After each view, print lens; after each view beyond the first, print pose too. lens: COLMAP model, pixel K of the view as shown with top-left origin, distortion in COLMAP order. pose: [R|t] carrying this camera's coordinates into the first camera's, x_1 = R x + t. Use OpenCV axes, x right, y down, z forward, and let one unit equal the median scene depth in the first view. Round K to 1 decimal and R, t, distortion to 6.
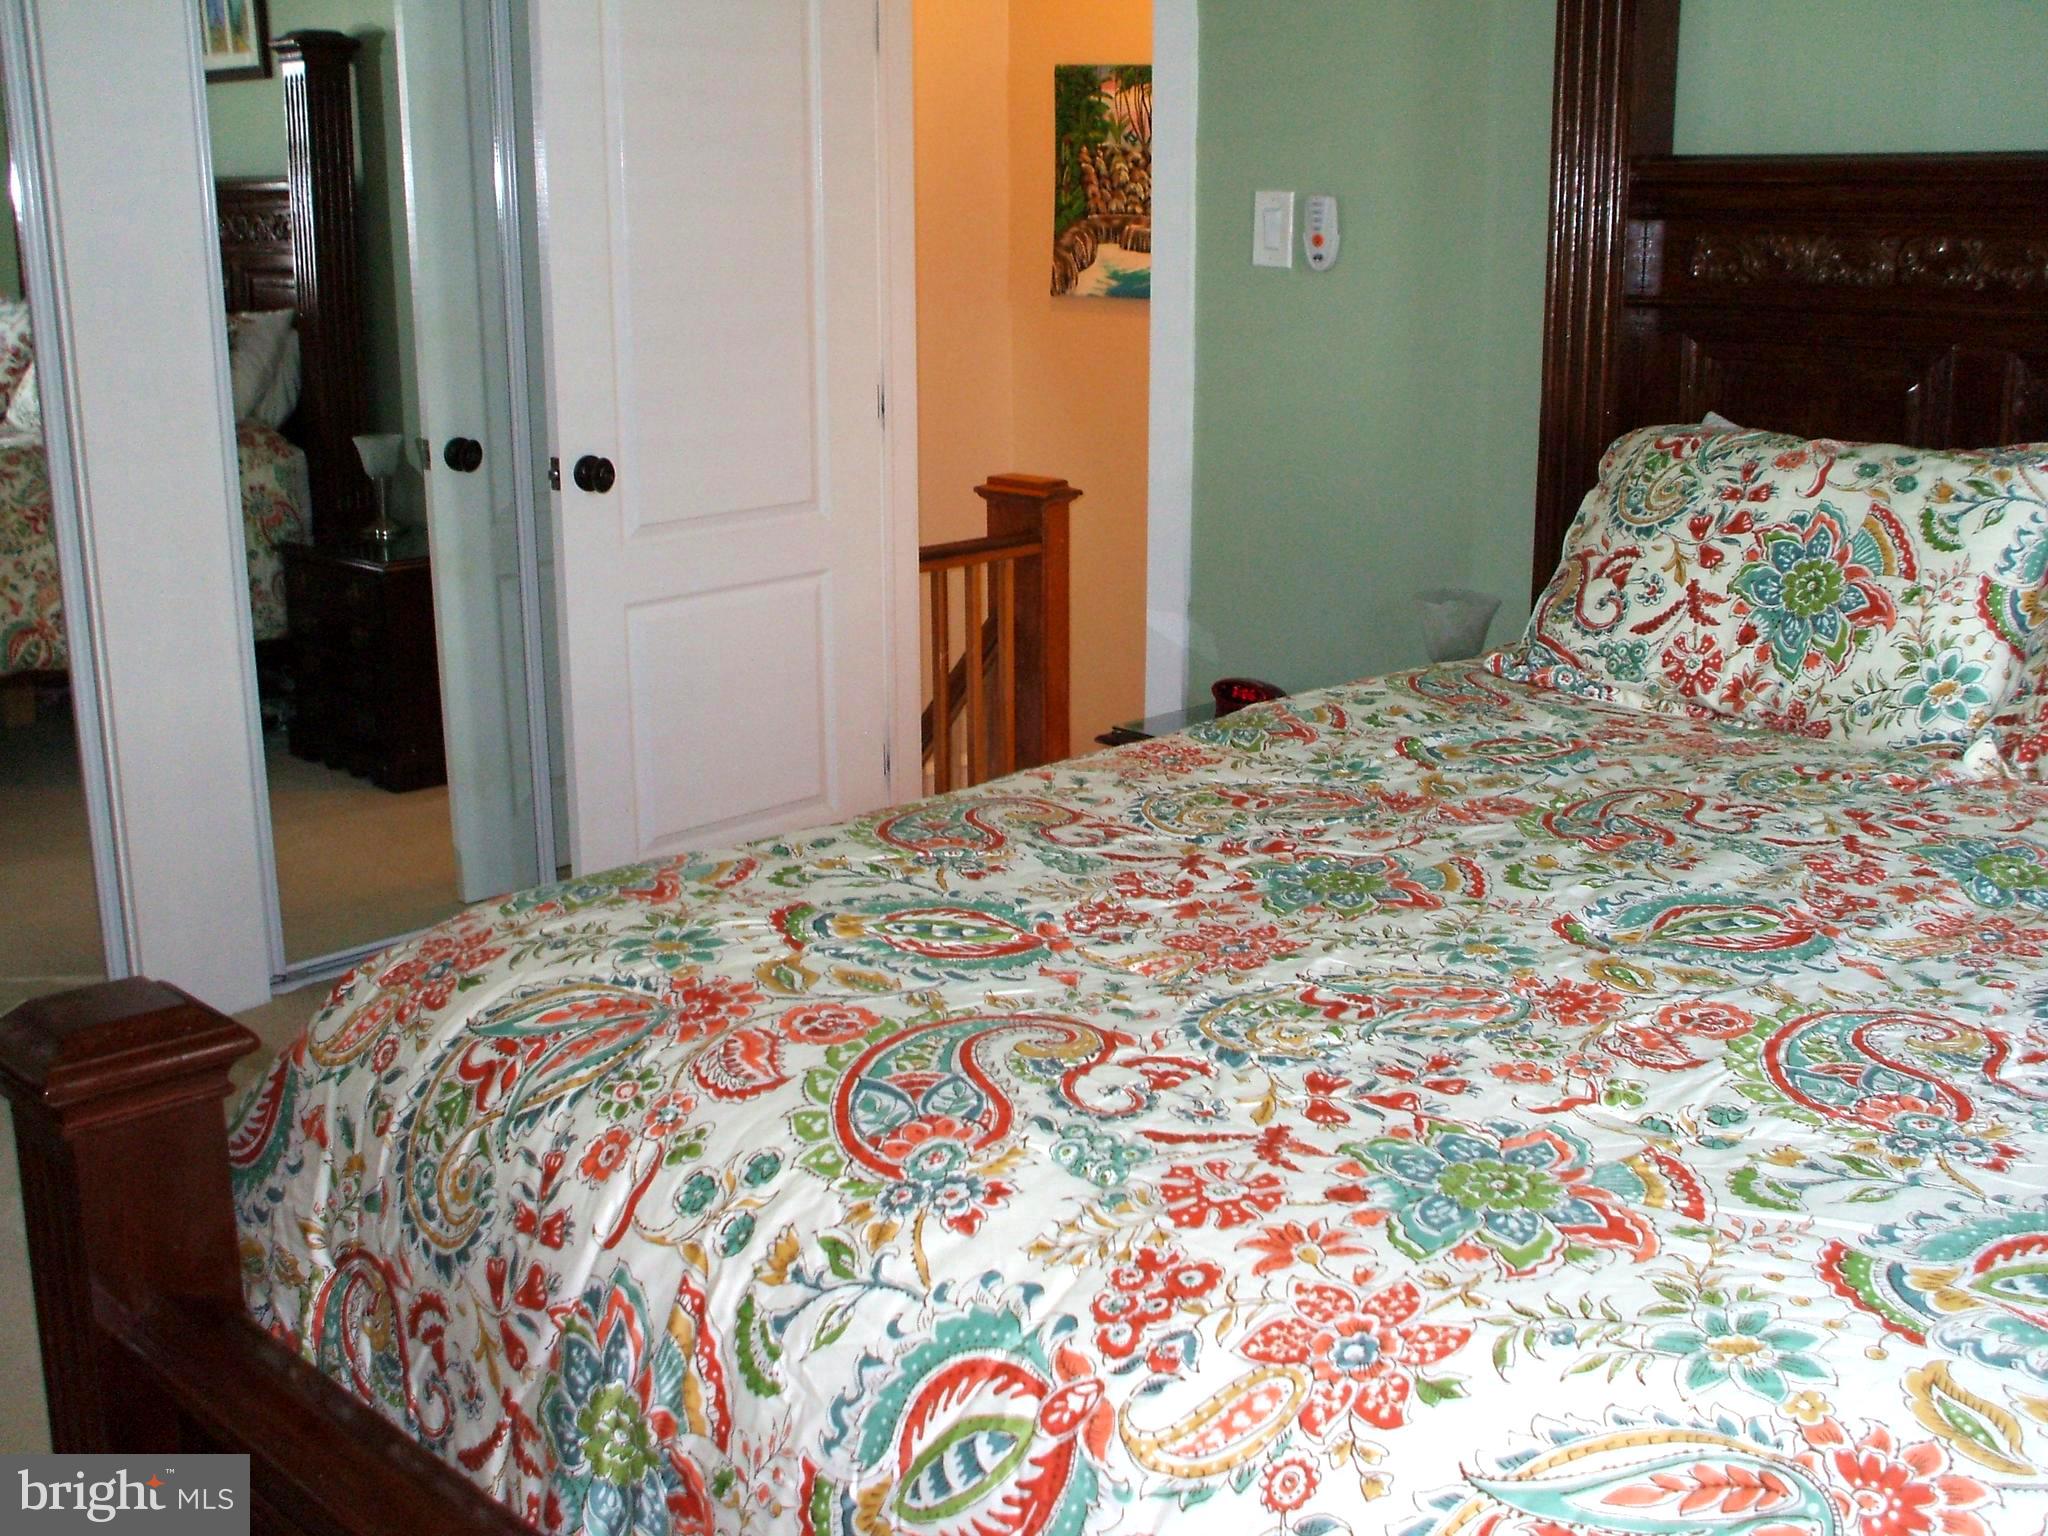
lens RADIAL K [[2206.3, 0, 1024.0], [0, 2206.3, 768.0], [0, 0, 1]] dist [-0.181660, 0.288382]
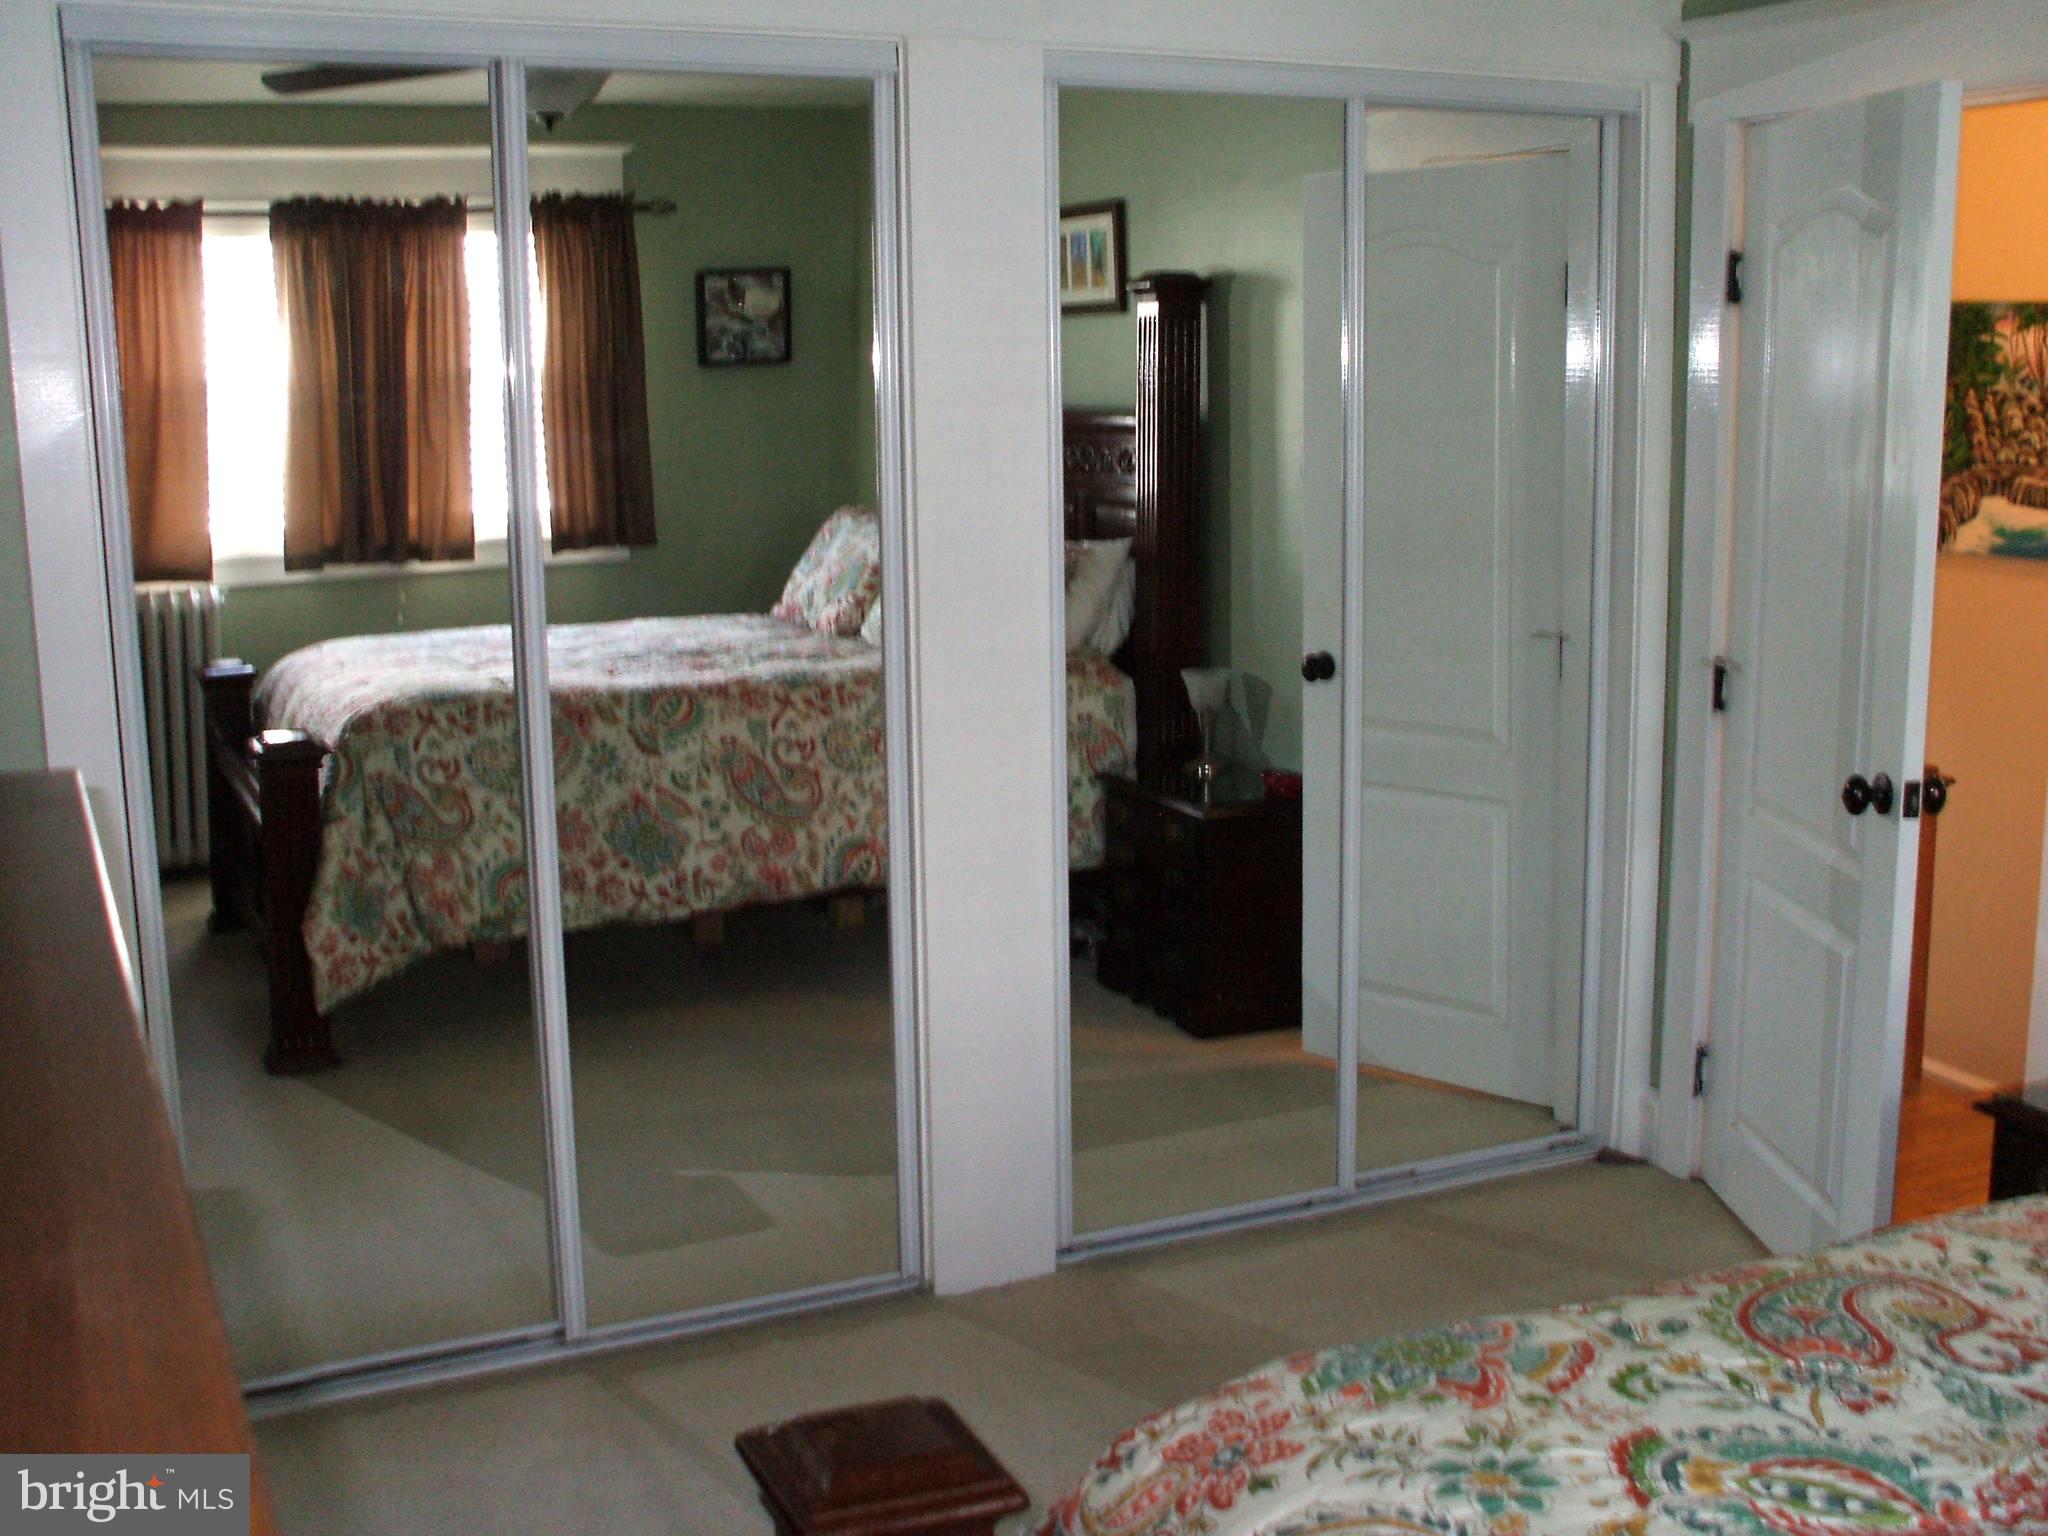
lens RADIAL K [[2206.3, 0, 1024.0], [0, 2206.3, 768.0], [0, 0, 1]] dist [-0.181660, 0.288382]
pose [[0.932588, 0.054775, -0.356761, -0.040688], [-0.082959, 0.994485, -0.064171, -0.115581], [0.351279, 0.089441, 0.931989, 0.104514]]
